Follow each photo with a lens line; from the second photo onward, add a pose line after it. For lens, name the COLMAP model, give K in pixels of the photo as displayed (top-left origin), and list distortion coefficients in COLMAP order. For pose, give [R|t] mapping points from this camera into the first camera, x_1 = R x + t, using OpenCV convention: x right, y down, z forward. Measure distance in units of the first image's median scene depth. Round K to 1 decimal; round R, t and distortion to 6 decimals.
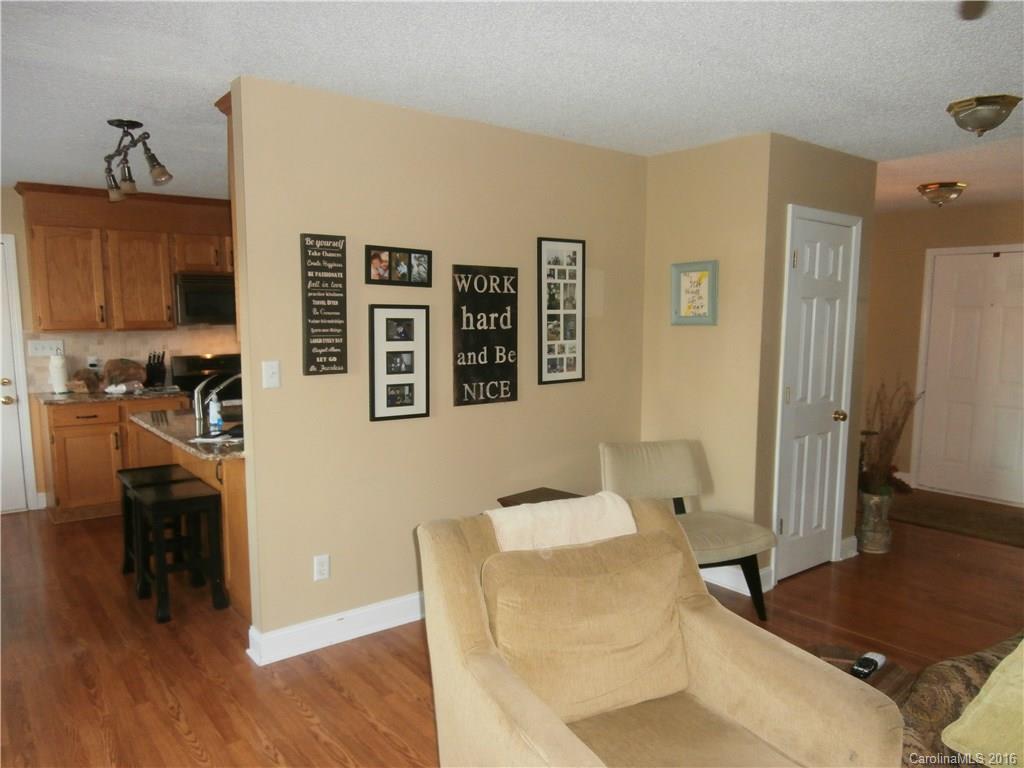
lens RADIAL K [[730.9, 0, 514.4], [0, 730.9, 403.8], [0, 0, 1]] dist [-0.041397, -0.000265]
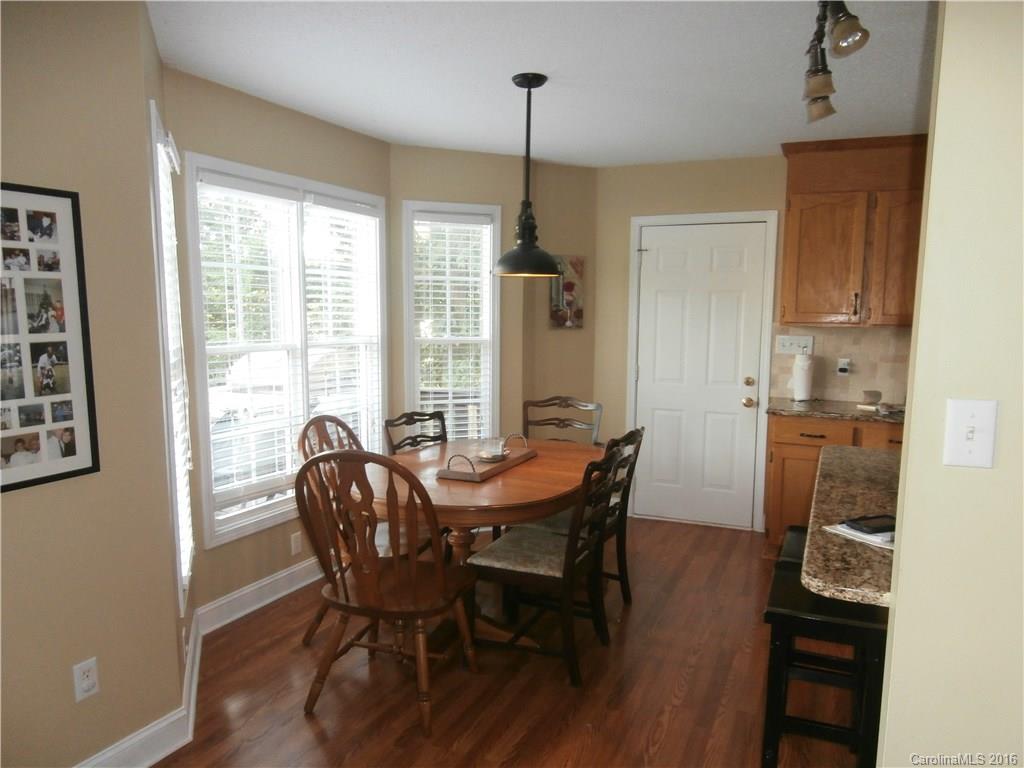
lens RADIAL K [[730.9, 0, 514.4], [0, 730.9, 403.8], [0, 0, 1]] dist [-0.041397, -0.000265]
pose [[0.471544, 0.111609, -0.874751, -0.062509], [-0.115388, 0.991239, 0.064270, -0.027617], [0.874261, 0.070630, 0.480291, 0.323710]]
